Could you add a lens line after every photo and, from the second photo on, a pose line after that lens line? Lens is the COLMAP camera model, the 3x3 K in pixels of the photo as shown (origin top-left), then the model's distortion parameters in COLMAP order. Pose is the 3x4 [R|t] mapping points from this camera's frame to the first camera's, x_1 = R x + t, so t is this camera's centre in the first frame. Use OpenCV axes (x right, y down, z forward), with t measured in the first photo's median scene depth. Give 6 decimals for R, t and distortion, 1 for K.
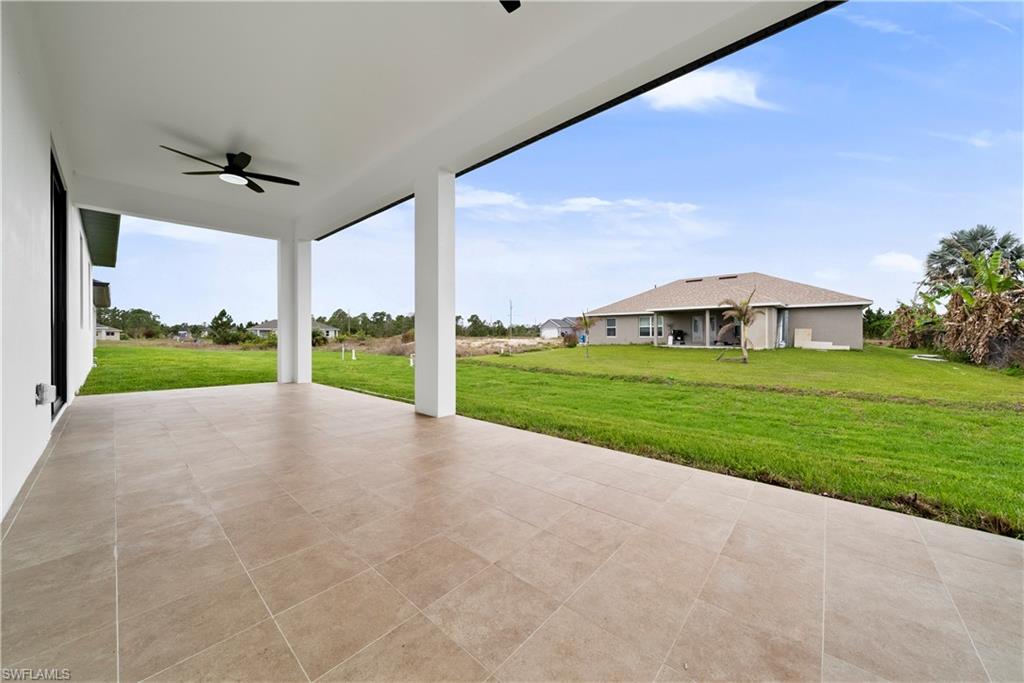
lens RADIAL K [[353.2, 0, 512.0], [0, 353.2, 335.6], [0, 0, 1]] dist [-0.002857, -0.000178]
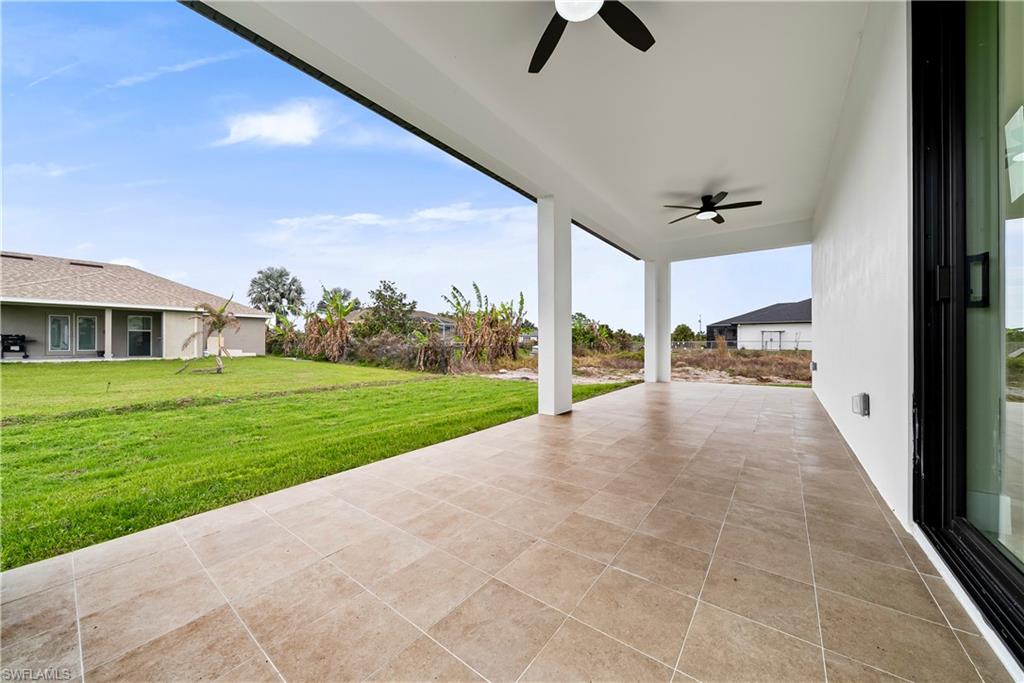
lens RADIAL K [[353.2, 0, 513.7], [0, 353.2, 343.9], [0, 0, 1]] dist [-0.002857, -0.000178]
pose [[-0.074575, -0.000594, 0.997215, -0.238476], [0.001542, 0.999999, 0.000711, 0.000928], [-0.997214, 0.001591, -0.074574, 0.215218]]
